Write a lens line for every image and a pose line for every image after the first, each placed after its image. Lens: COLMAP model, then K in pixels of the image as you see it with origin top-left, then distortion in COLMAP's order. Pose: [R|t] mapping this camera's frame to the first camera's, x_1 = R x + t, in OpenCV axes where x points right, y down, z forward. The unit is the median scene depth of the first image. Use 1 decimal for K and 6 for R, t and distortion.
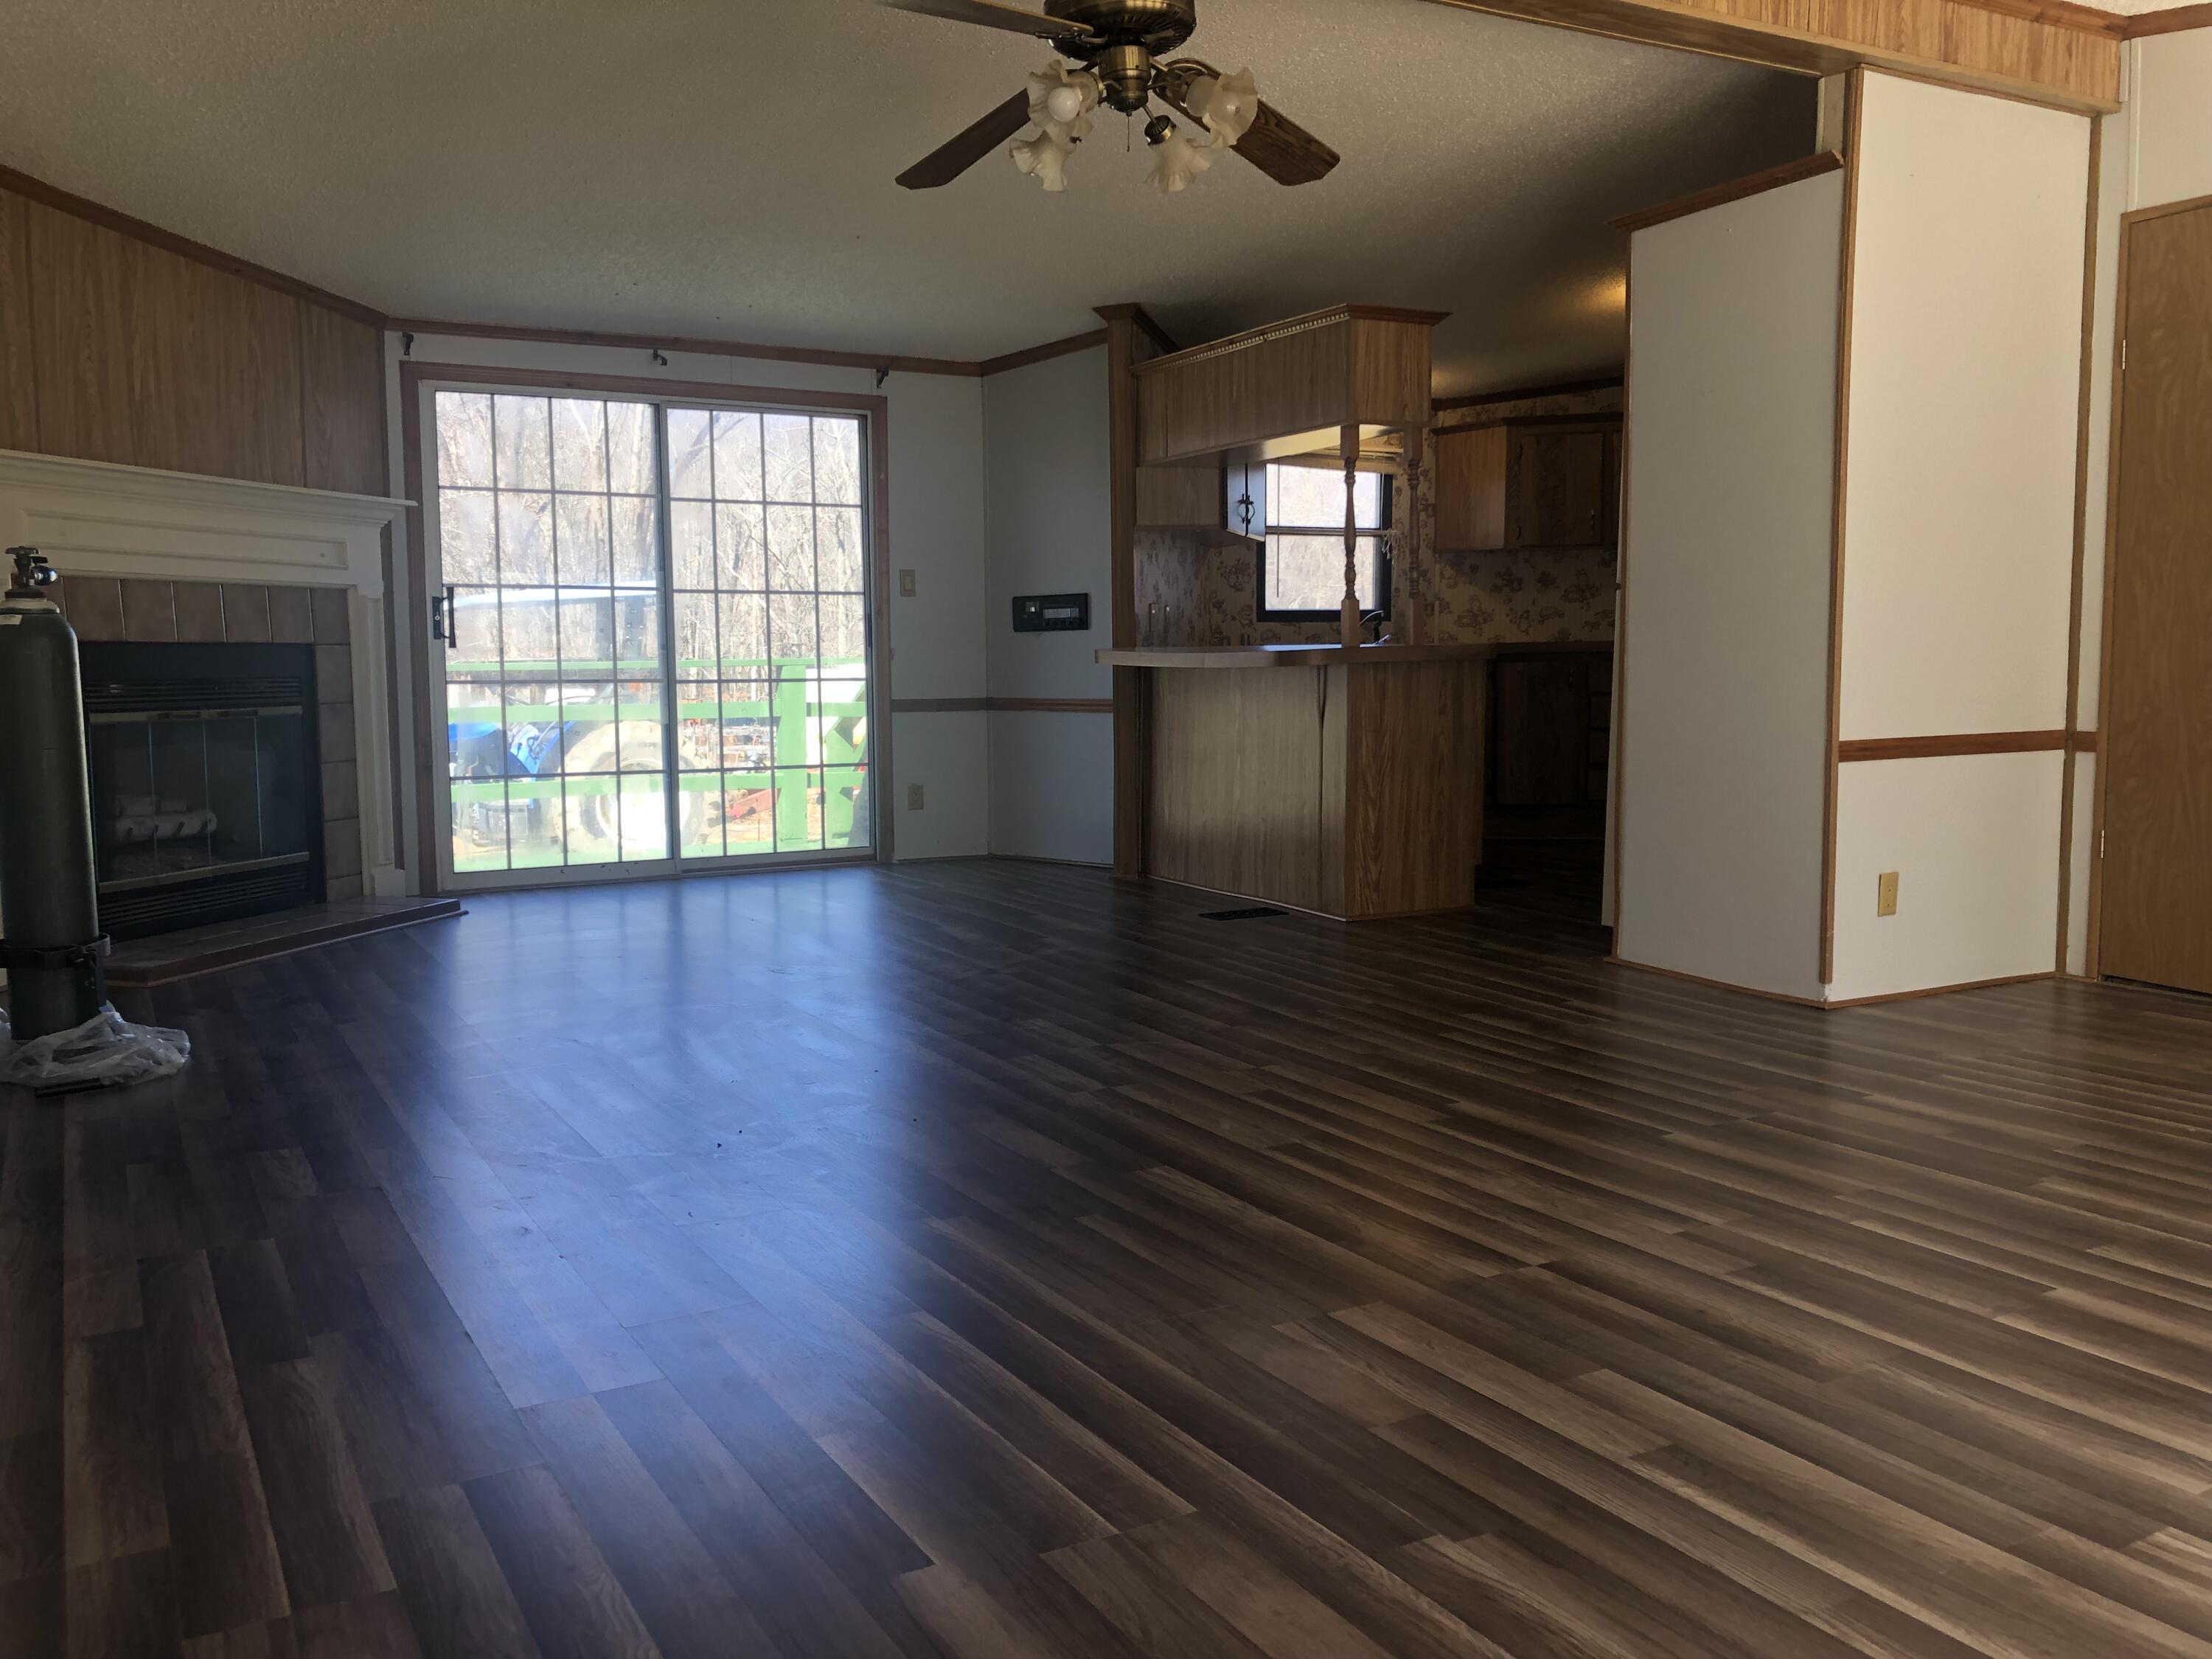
lens RADIAL K [[1805.5, 0, 1084.4], [0, 1805.5, 829.9], [0, 0, 1]] dist [0.037858, -0.041673]
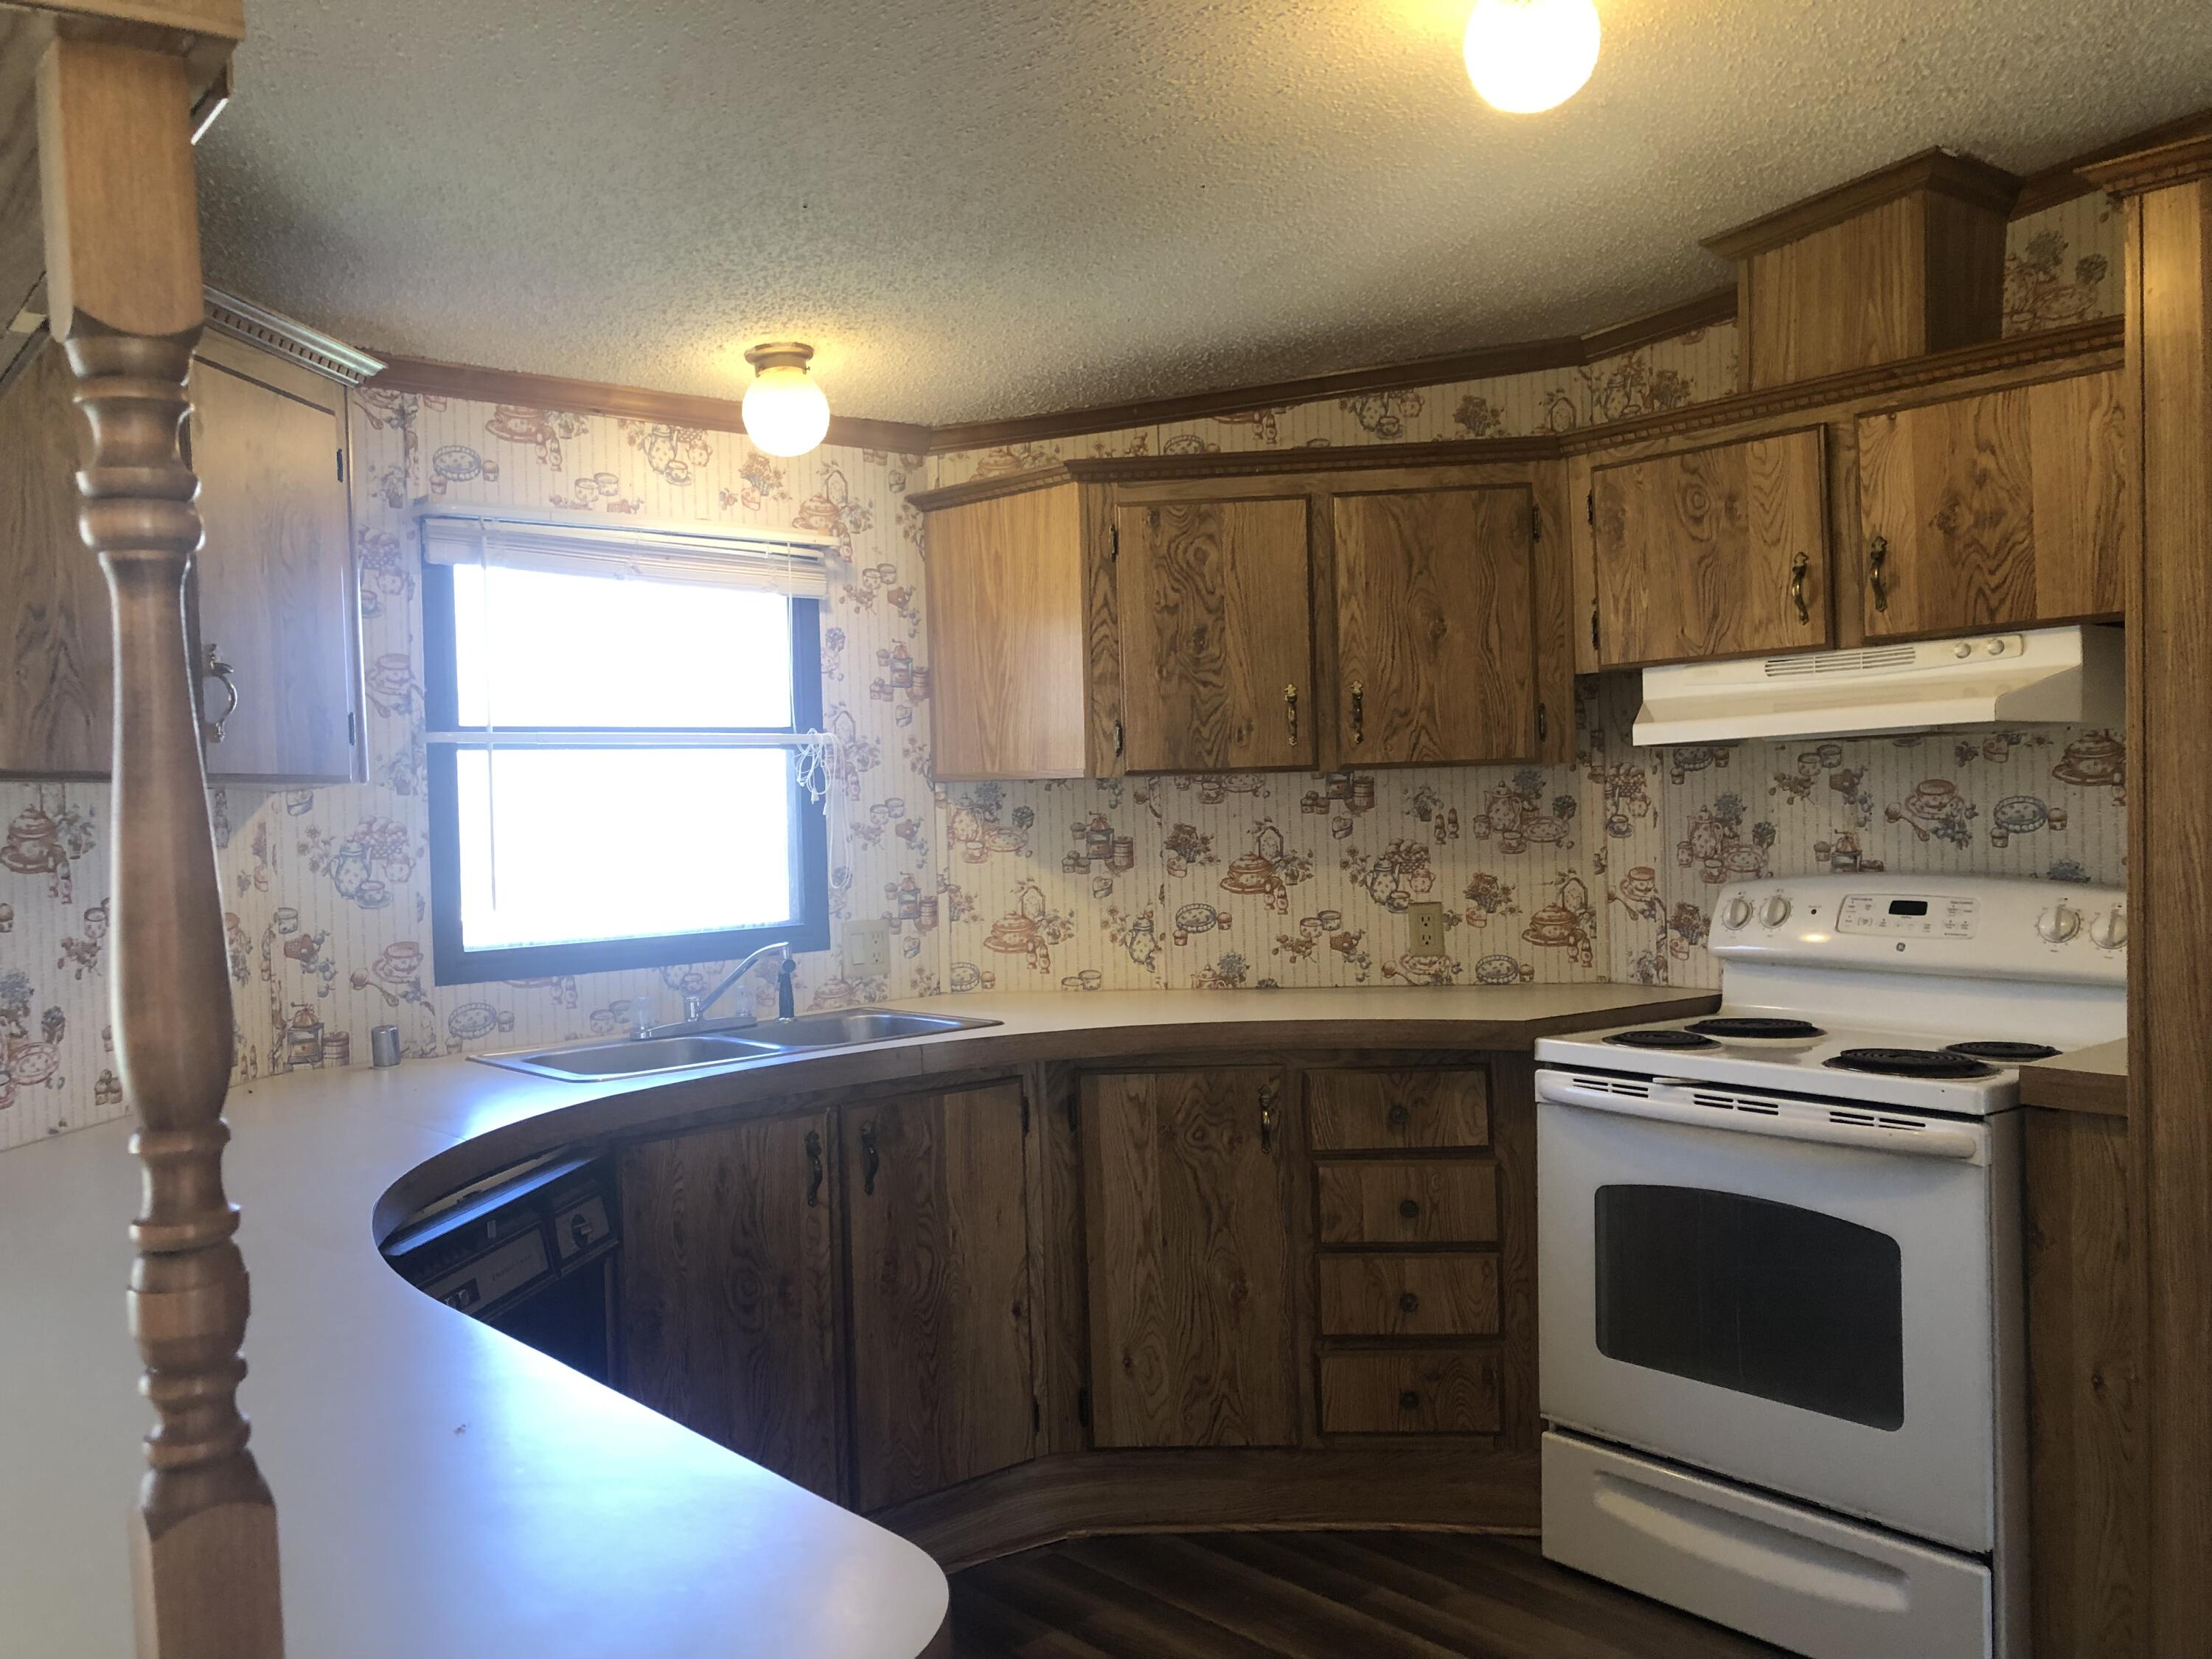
lens RADIAL K [[1805.5, 0, 1122.8], [0, 1805.5, 838.0], [0, 0, 1]] dist [0.037858, -0.041673]
pose [[0.974898, -0.023532, 0.221405, 0.146255], [0.042367, 0.995837, -0.080709, -0.106231], [-0.218584, 0.088063, 0.971836, 0.590956]]
